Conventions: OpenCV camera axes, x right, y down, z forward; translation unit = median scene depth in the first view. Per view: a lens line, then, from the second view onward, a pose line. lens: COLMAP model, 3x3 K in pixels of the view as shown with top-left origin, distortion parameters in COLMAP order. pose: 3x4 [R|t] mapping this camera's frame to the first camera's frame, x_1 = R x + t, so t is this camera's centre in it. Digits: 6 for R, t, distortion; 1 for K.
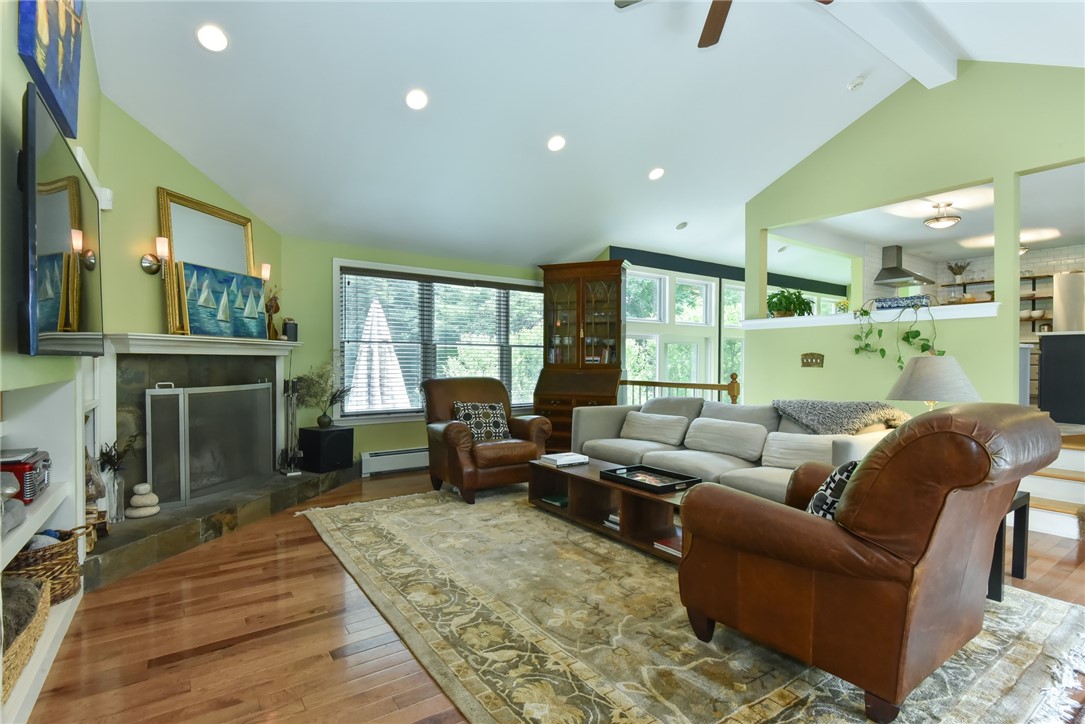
lens RADIAL K [[510.8, 0, 546.6], [0, 510.8, 366.6], [0, 0, 1]] dist [-0.013356, -0.000298]
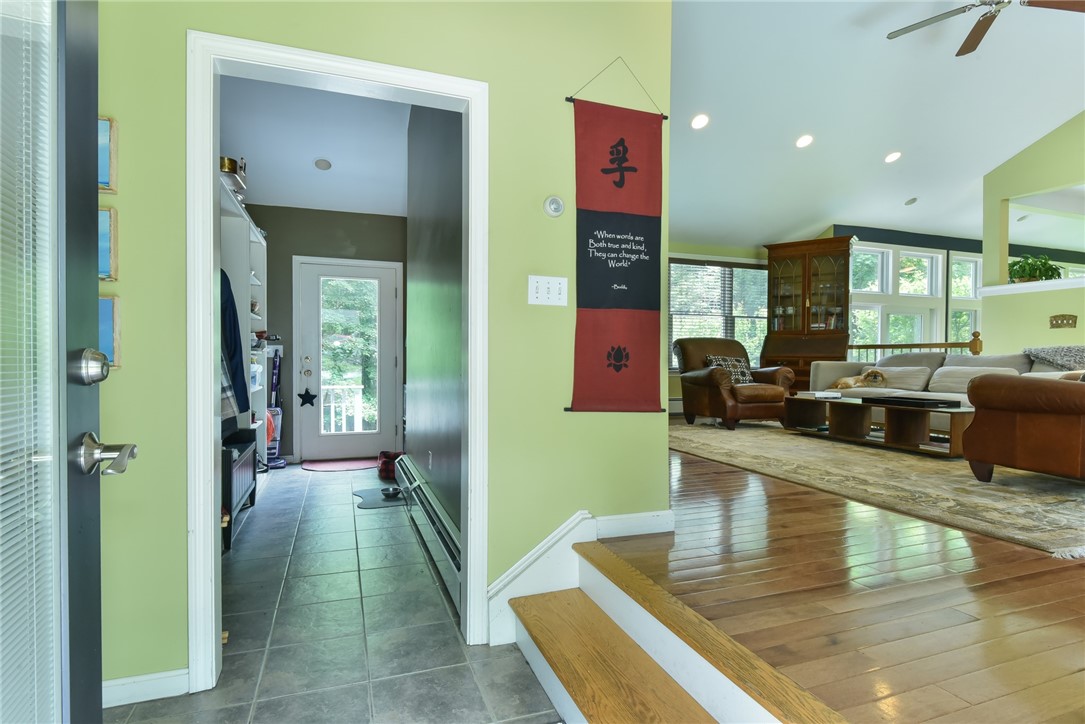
lens RADIAL K [[544.7, 0, 528.7], [0, 544.7, 358.6], [0, 0, 1]] dist [0.035474, -0.018633]
pose [[0.964145, 0.012666, -0.265072, -0.205246], [-0.016767, 0.999772, -0.013215, 0.085652], [0.264844, 0.017186, 0.964138, -0.339542]]
